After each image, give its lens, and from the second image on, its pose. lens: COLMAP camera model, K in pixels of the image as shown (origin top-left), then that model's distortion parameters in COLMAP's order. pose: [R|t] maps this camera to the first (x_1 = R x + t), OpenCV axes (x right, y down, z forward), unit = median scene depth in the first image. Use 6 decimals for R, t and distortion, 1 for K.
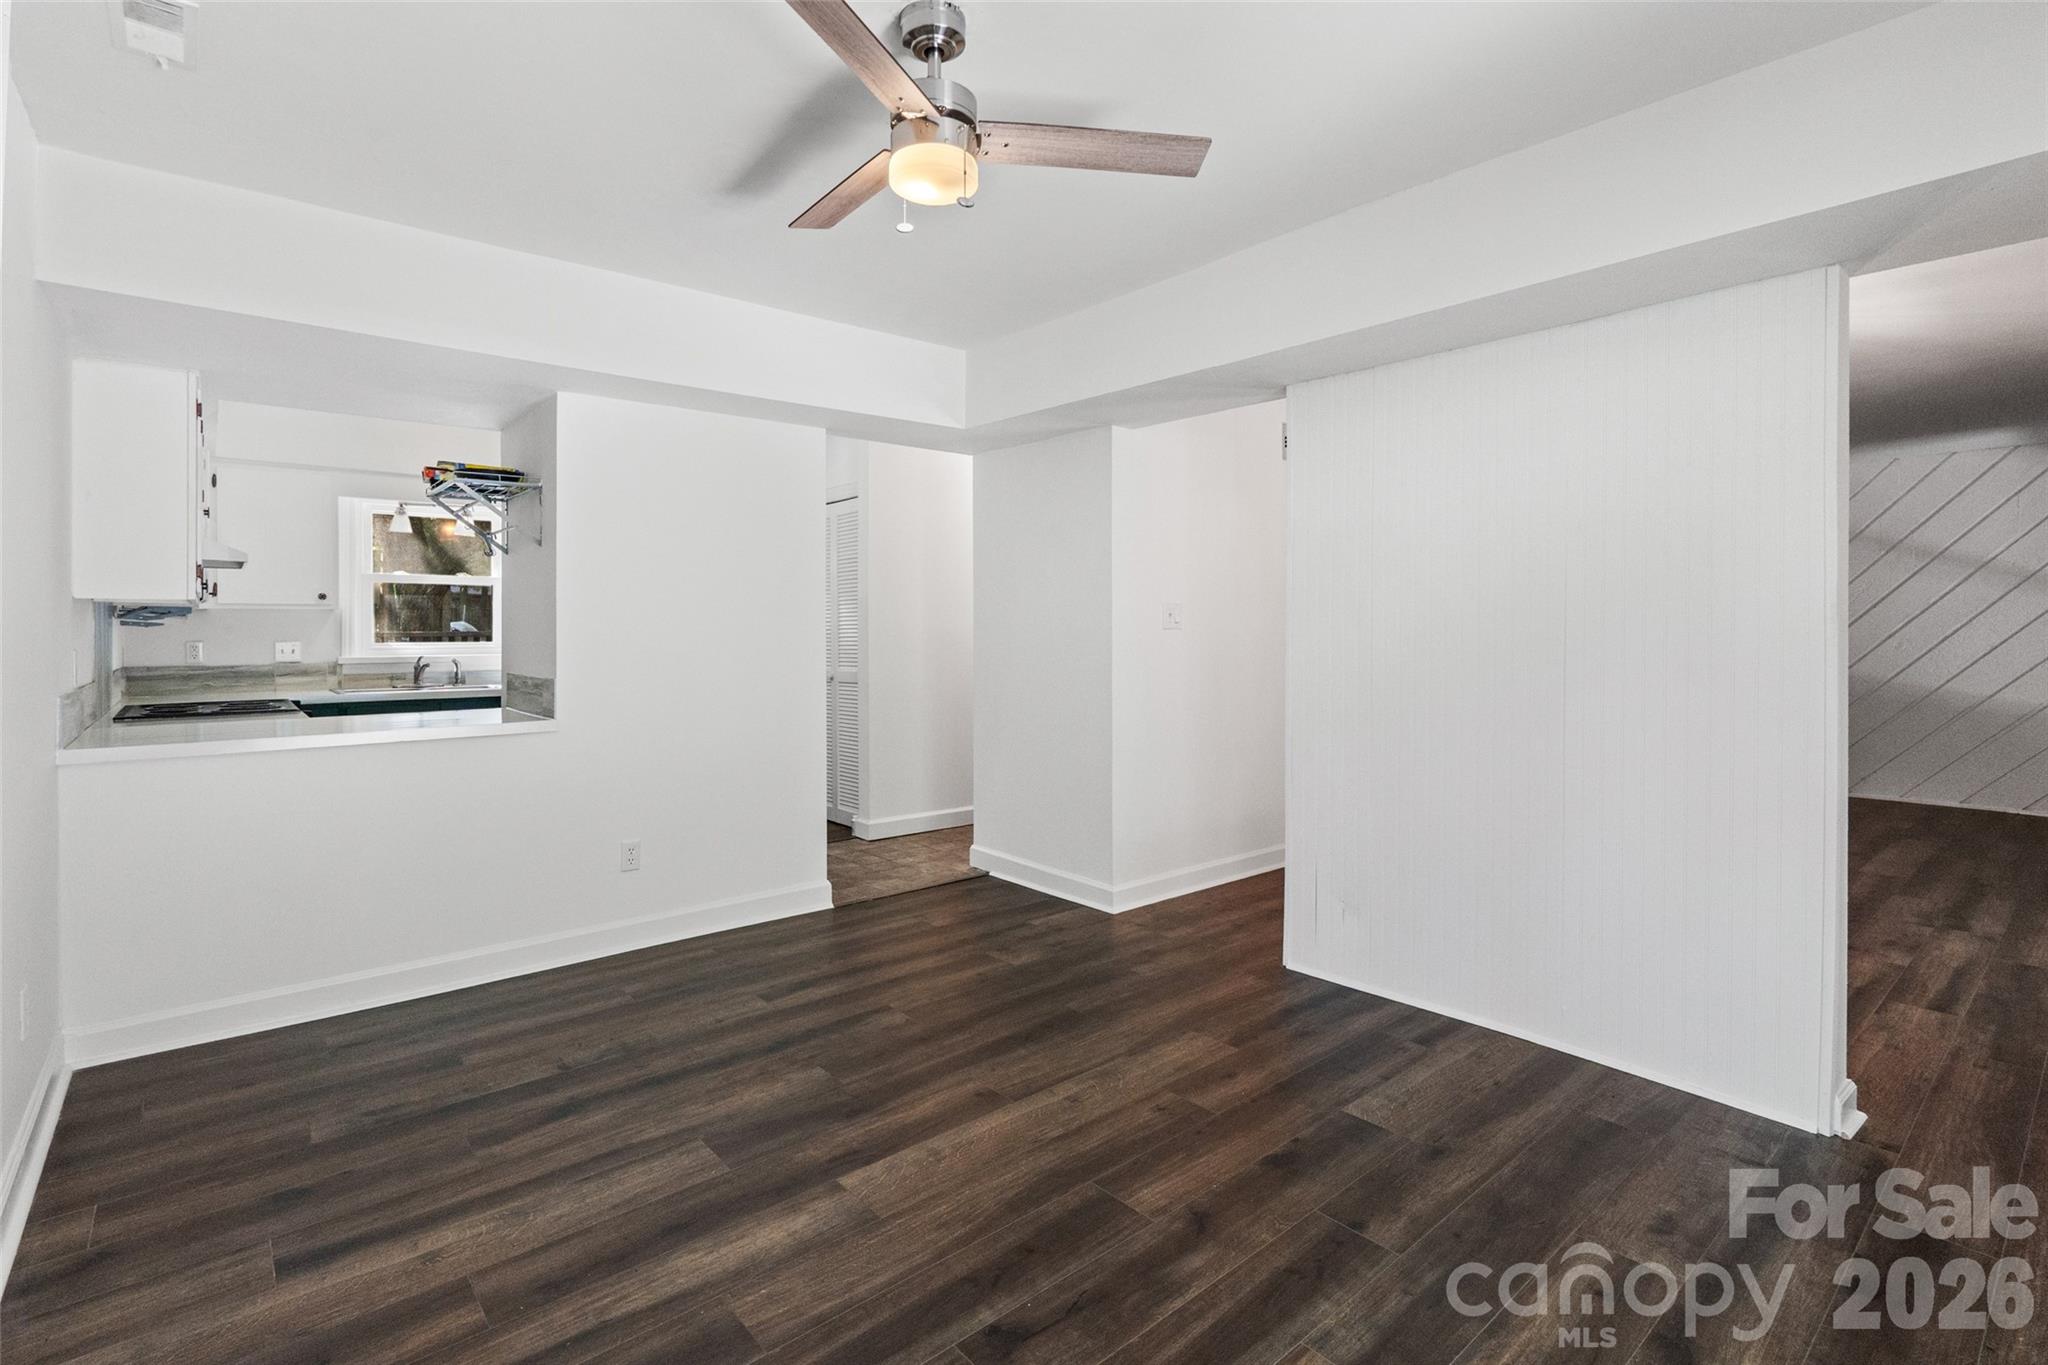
lens RADIAL K [[957.8, 0, 1041.4], [0, 957.8, 629.8], [0, 0, 1]] dist [-0.010278, 0.000768]
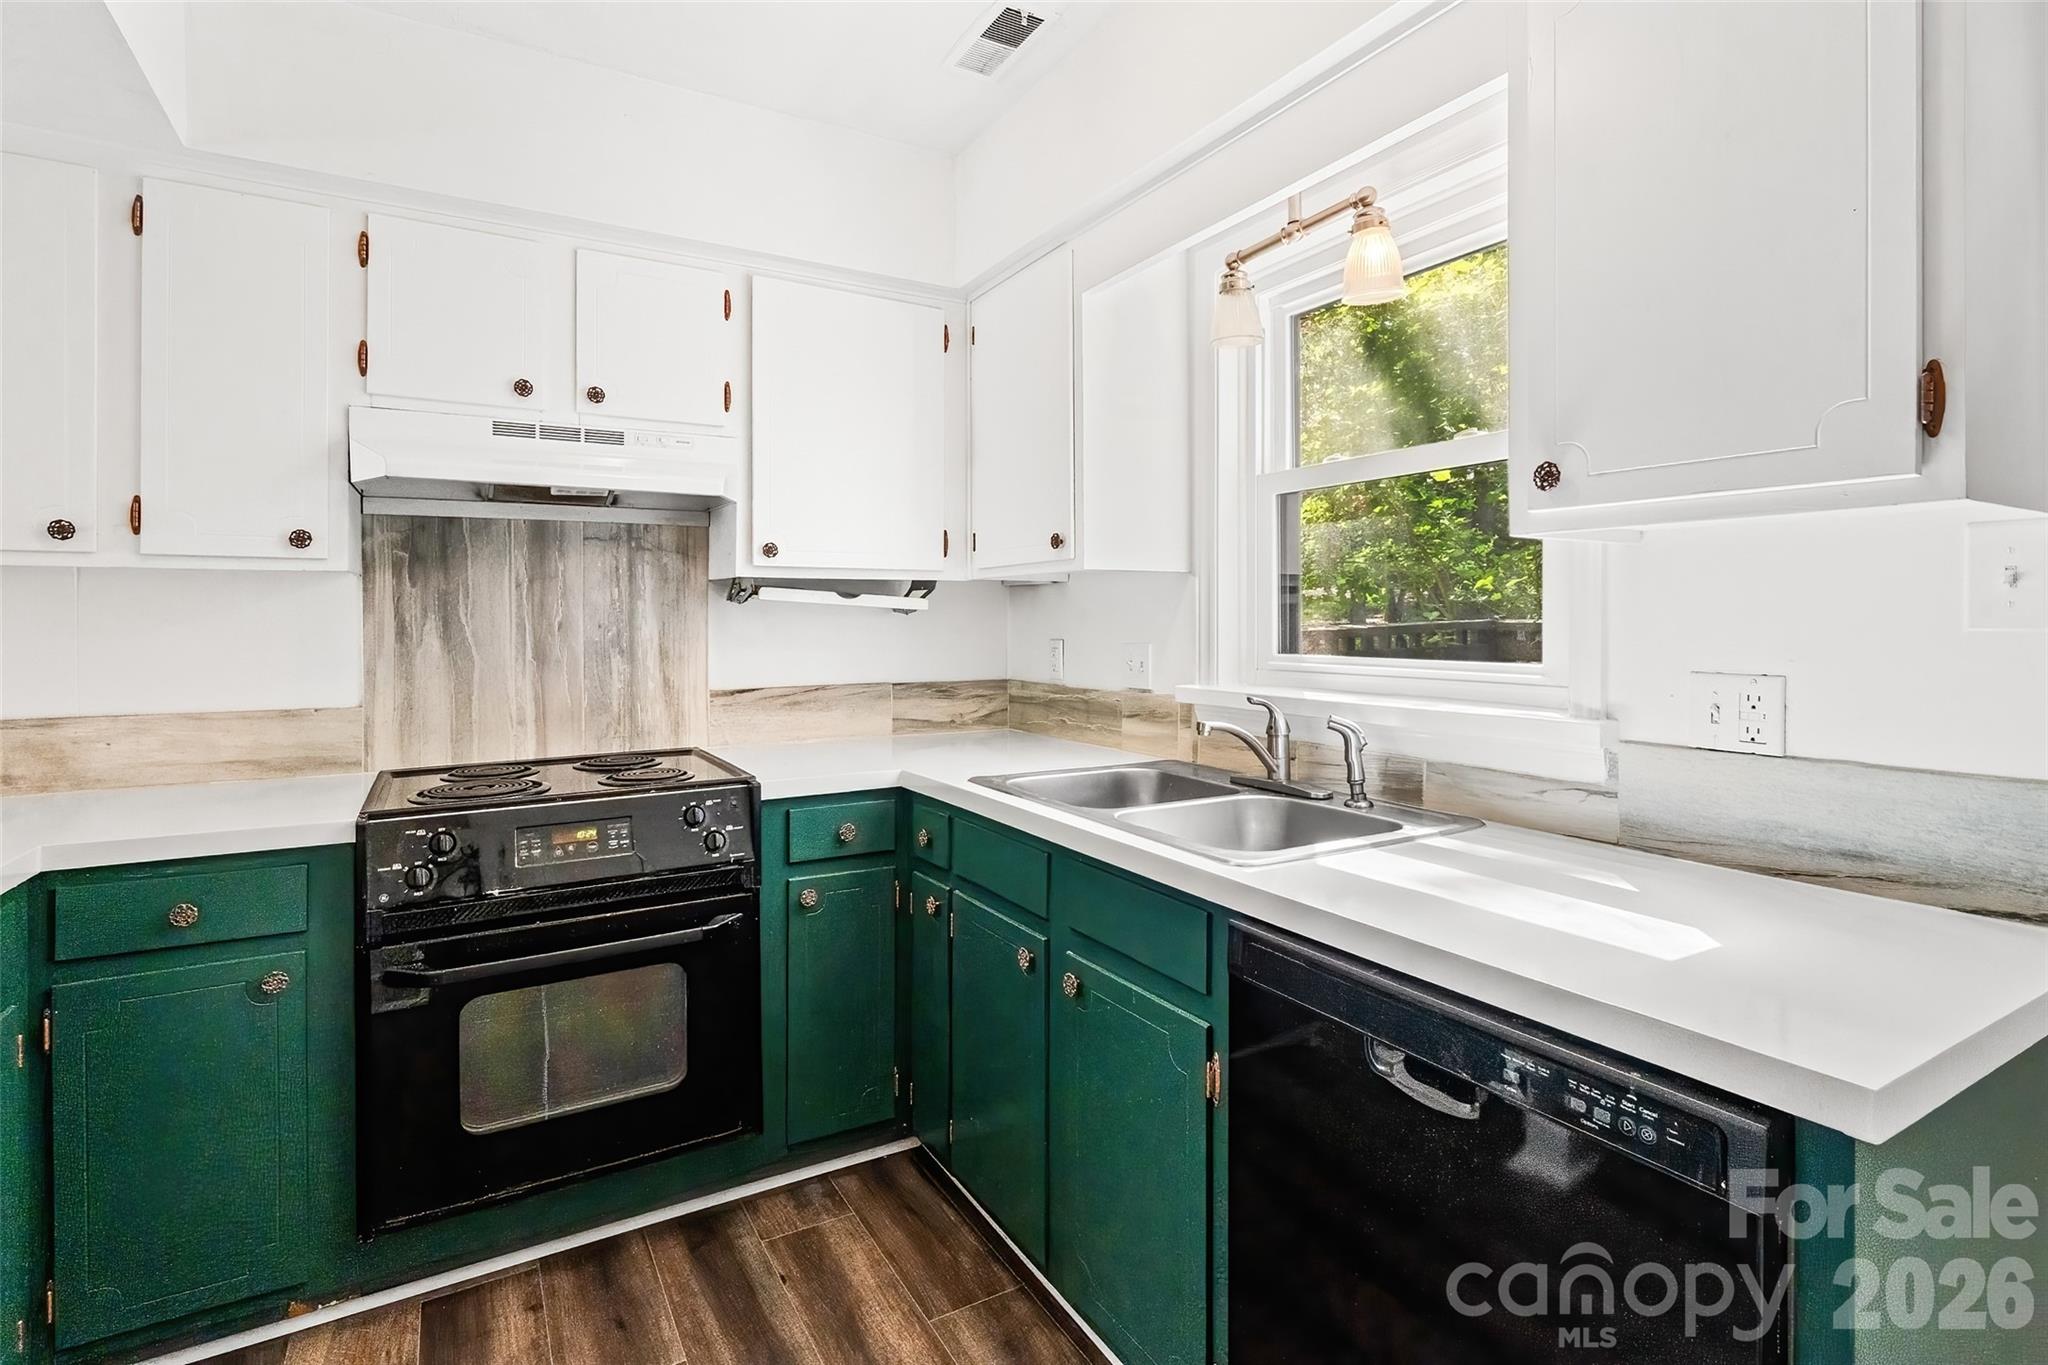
lens RADIAL K [[957.8, 0, 1040.6], [0, 957.8, 626.7], [0, 0, 1]] dist [-0.010278, 0.000768]
pose [[-0.165149, 0.009726, -0.986221, -0.655330], [0.001706, 0.999953, 0.009576, -0.001740], [0.986267, -0.000101, -0.165158, 2.091788]]
